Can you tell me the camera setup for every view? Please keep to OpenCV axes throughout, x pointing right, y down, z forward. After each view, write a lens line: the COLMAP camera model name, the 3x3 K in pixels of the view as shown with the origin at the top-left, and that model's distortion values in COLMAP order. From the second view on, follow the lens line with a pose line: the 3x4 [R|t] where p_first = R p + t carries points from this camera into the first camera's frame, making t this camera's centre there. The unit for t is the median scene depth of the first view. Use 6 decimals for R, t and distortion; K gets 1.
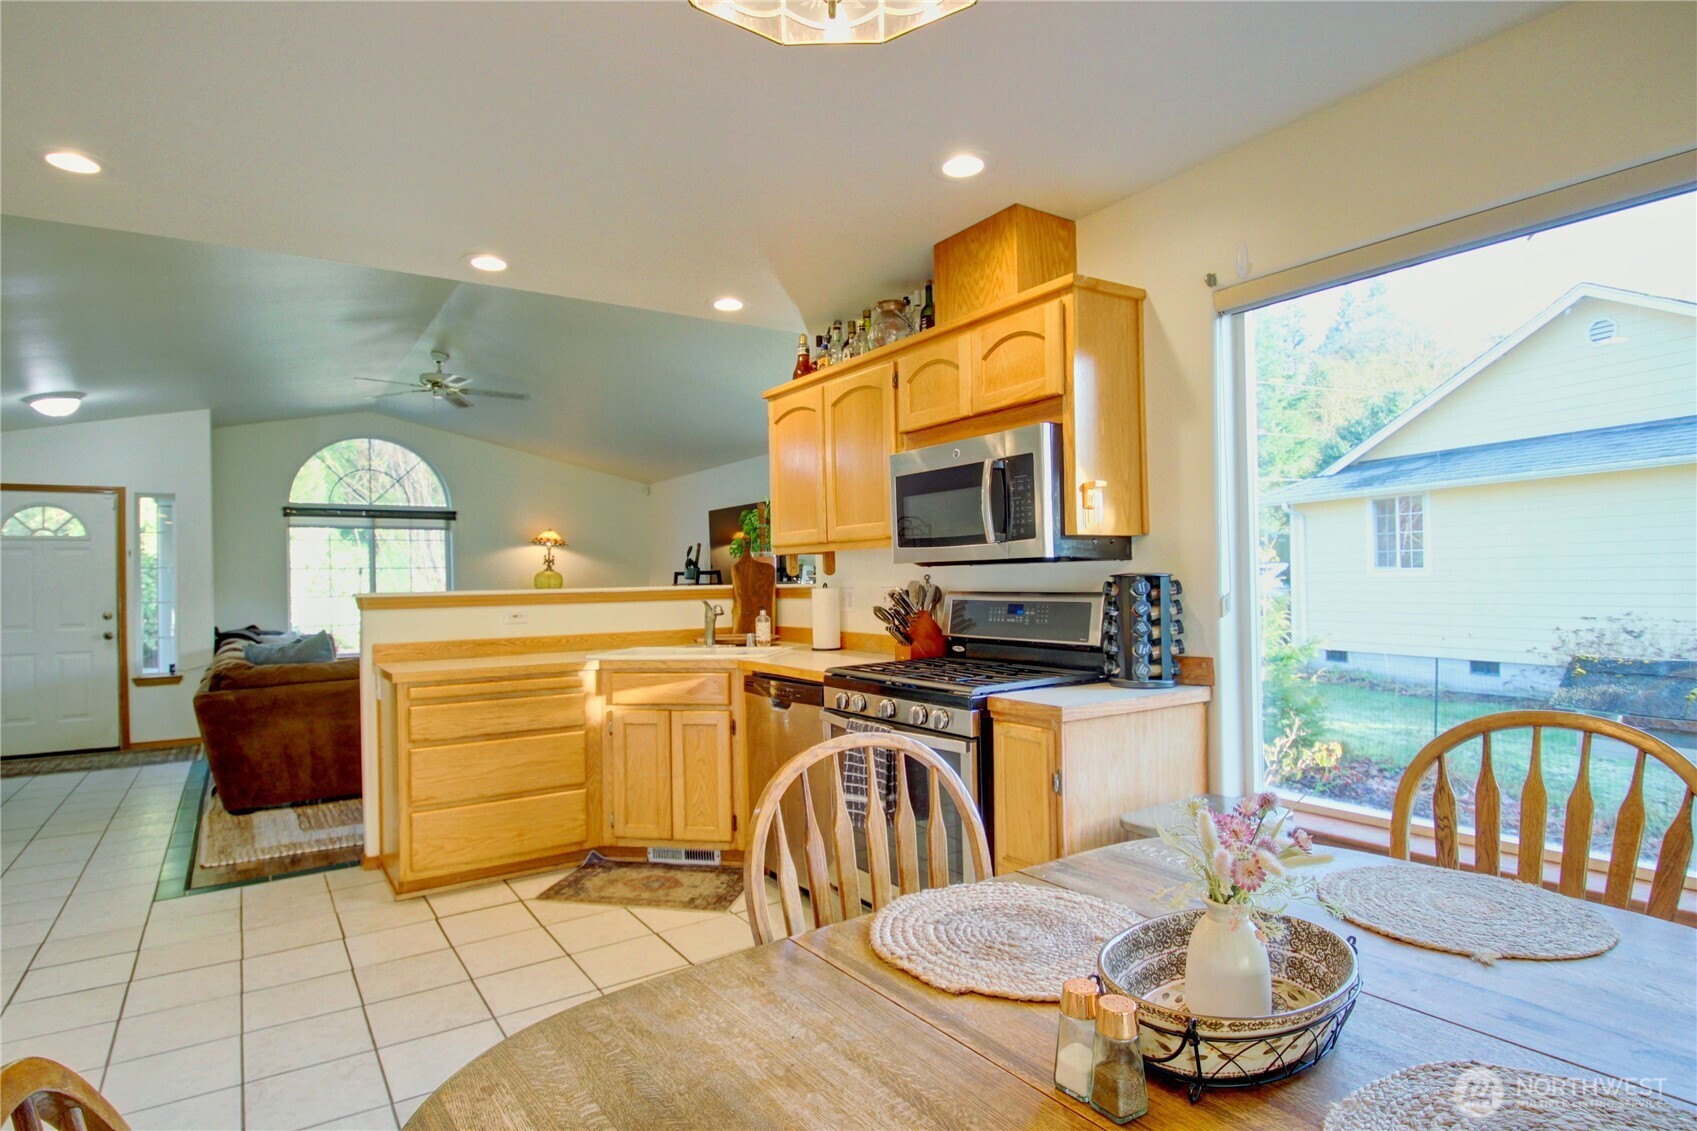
lens RADIAL K [[909.4, 0, 834.6], [0, 909.4, 582.3], [0, 0, 1]] dist [-0.013101, -0.007315]
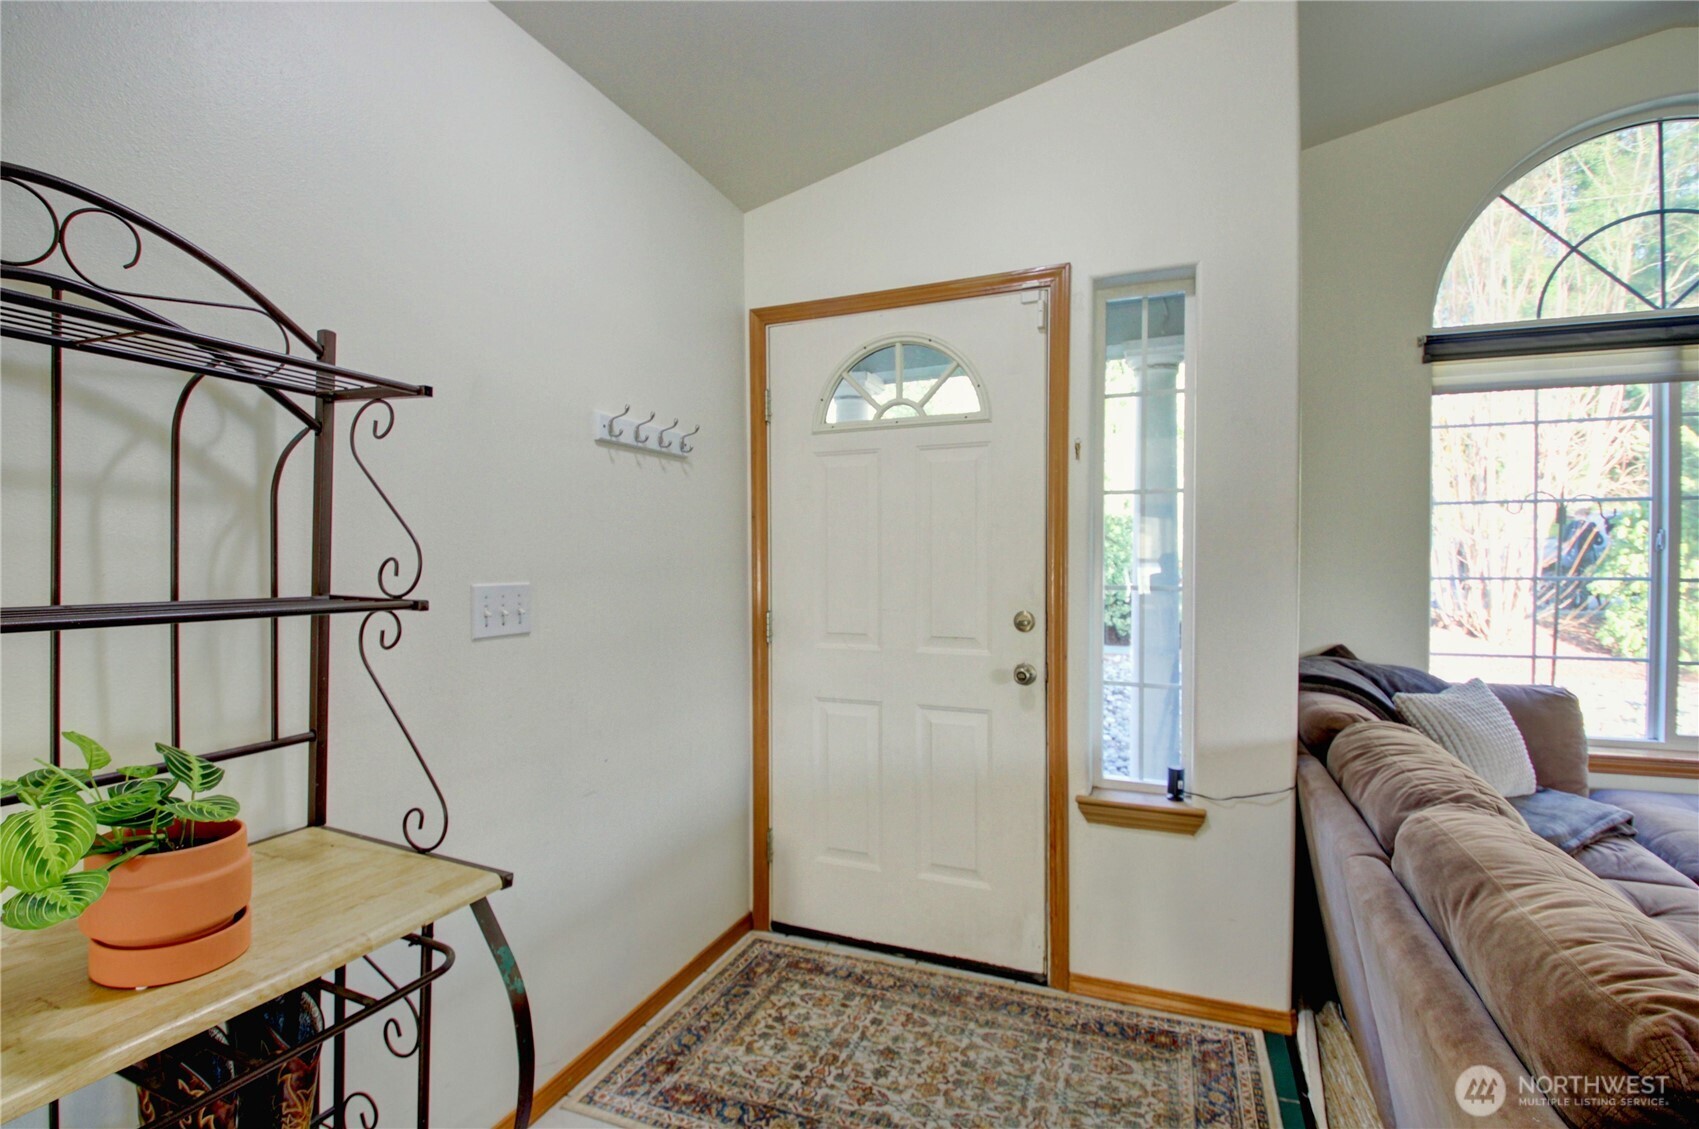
lens RADIAL K [[786.1, 0, 851.4], [0, 786.1, 572.2], [0, 0, 1]] dist [-0.009718, -0.009039]
pose [[0.569838, 0.028582, -0.821260, -0.472902], [-0.005094, 0.999499, 0.031251, 0.005701], [0.821741, -0.013625, 0.569698, 0.613198]]
